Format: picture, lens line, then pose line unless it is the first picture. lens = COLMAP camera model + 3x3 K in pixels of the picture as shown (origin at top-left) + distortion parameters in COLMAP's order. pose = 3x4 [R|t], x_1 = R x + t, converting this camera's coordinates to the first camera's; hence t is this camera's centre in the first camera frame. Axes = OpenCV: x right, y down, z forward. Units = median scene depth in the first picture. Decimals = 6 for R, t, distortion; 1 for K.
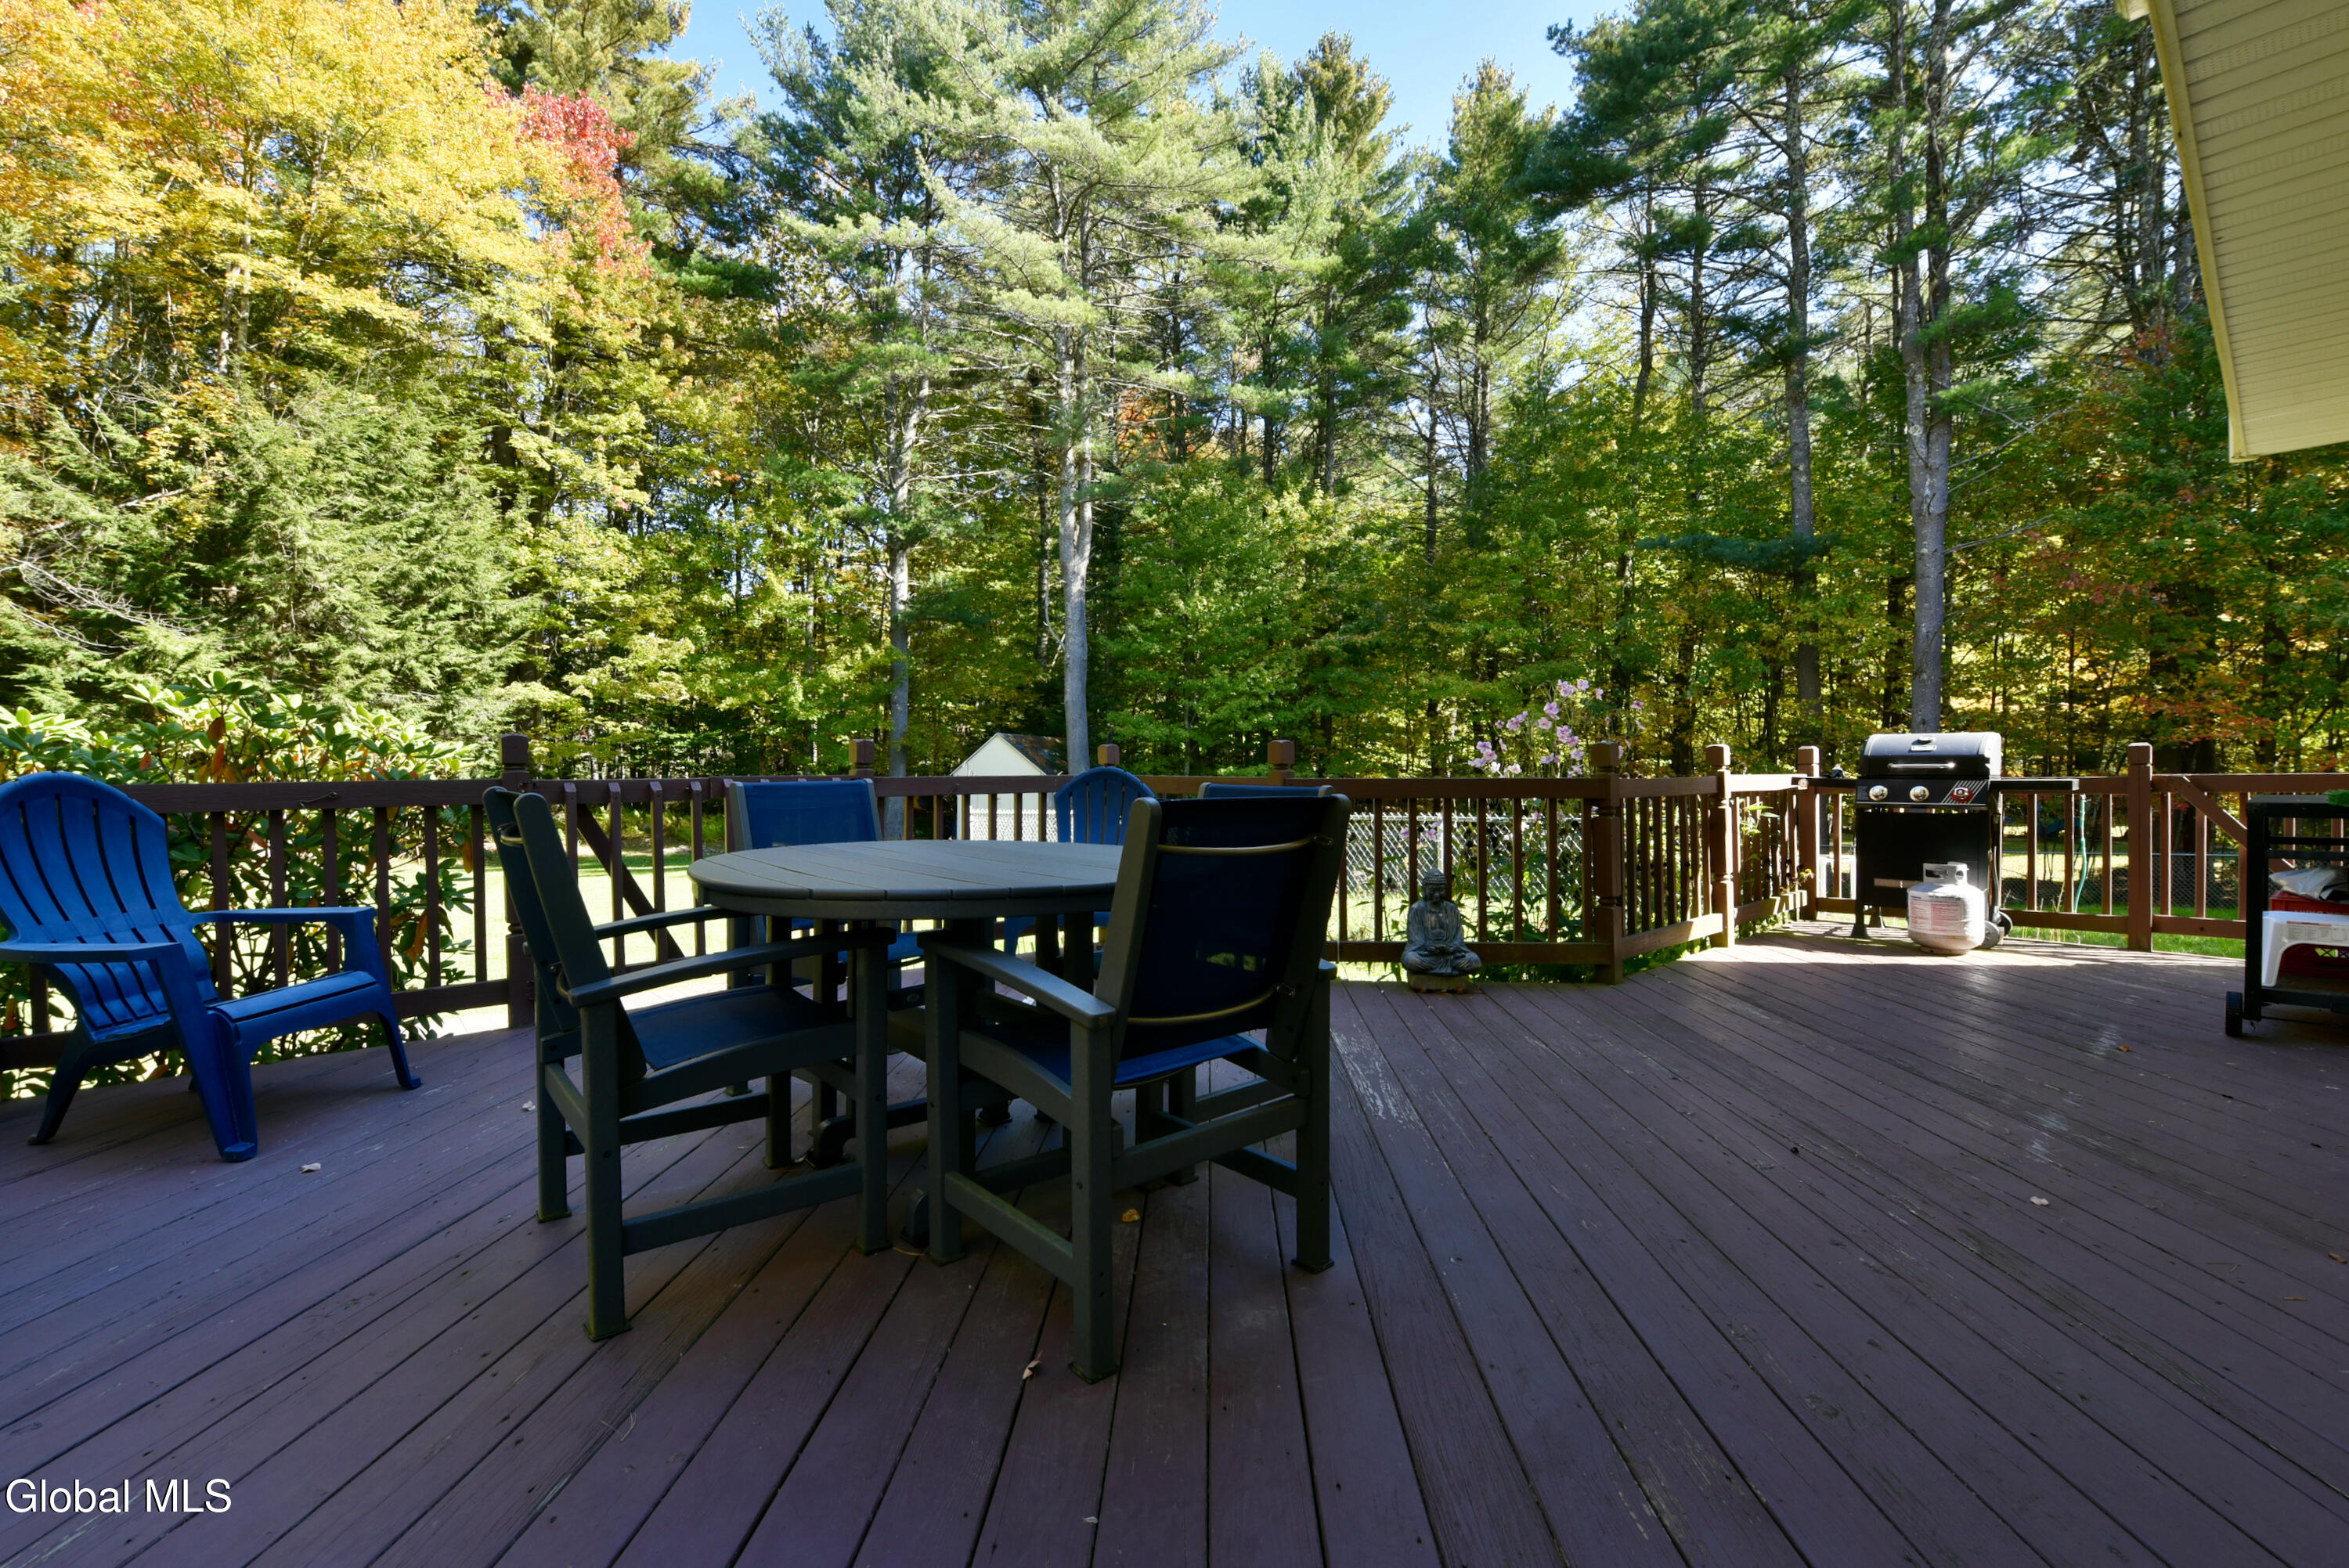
lens RADIAL K [[974.7, 0, 1164.4], [0, 974.7, 786.2], [0, 0, 1]] dist [-0.056613, -0.000017]
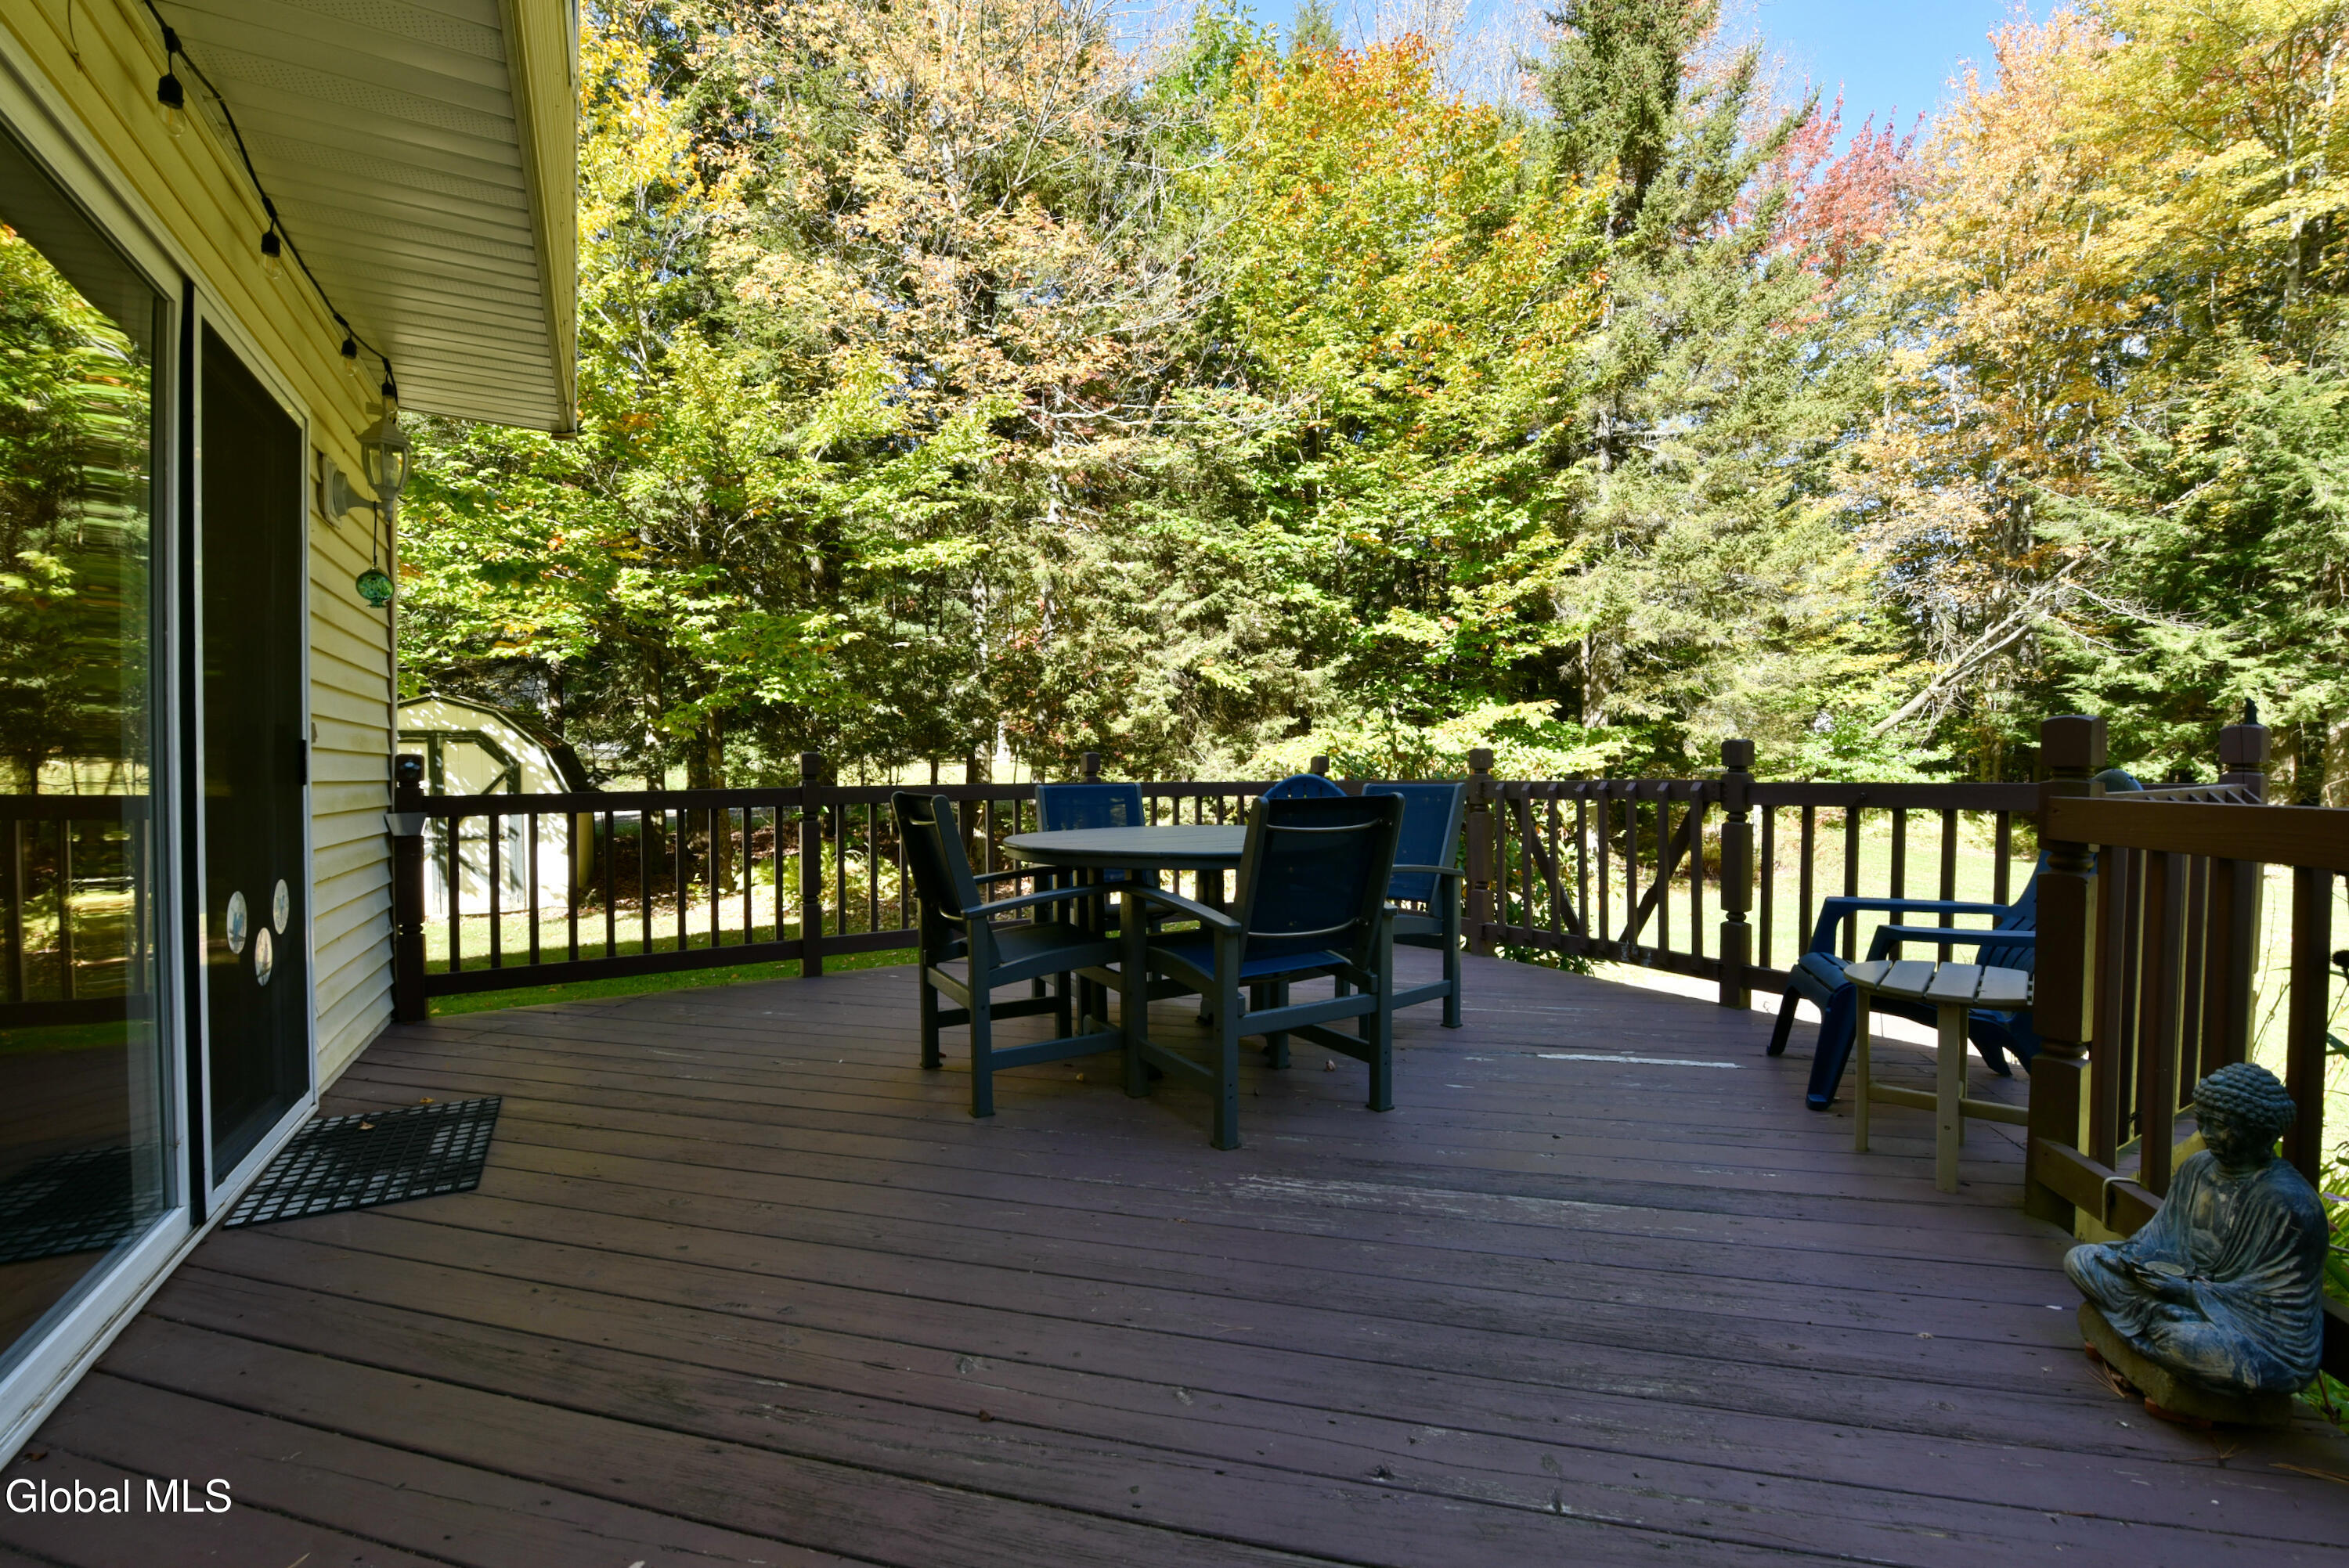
lens RADIAL K [[974.7, 0, 1164.4], [0, 974.7, 786.2], [0, 0, 1]] dist [-0.056613, -0.000017]
pose [[-0.185139, 0.006283, -0.982692, 0.079675], [-0.001830, 0.999976, 0.006738, -0.001766], [0.982711, 0.003046, -0.185123, 0.078106]]
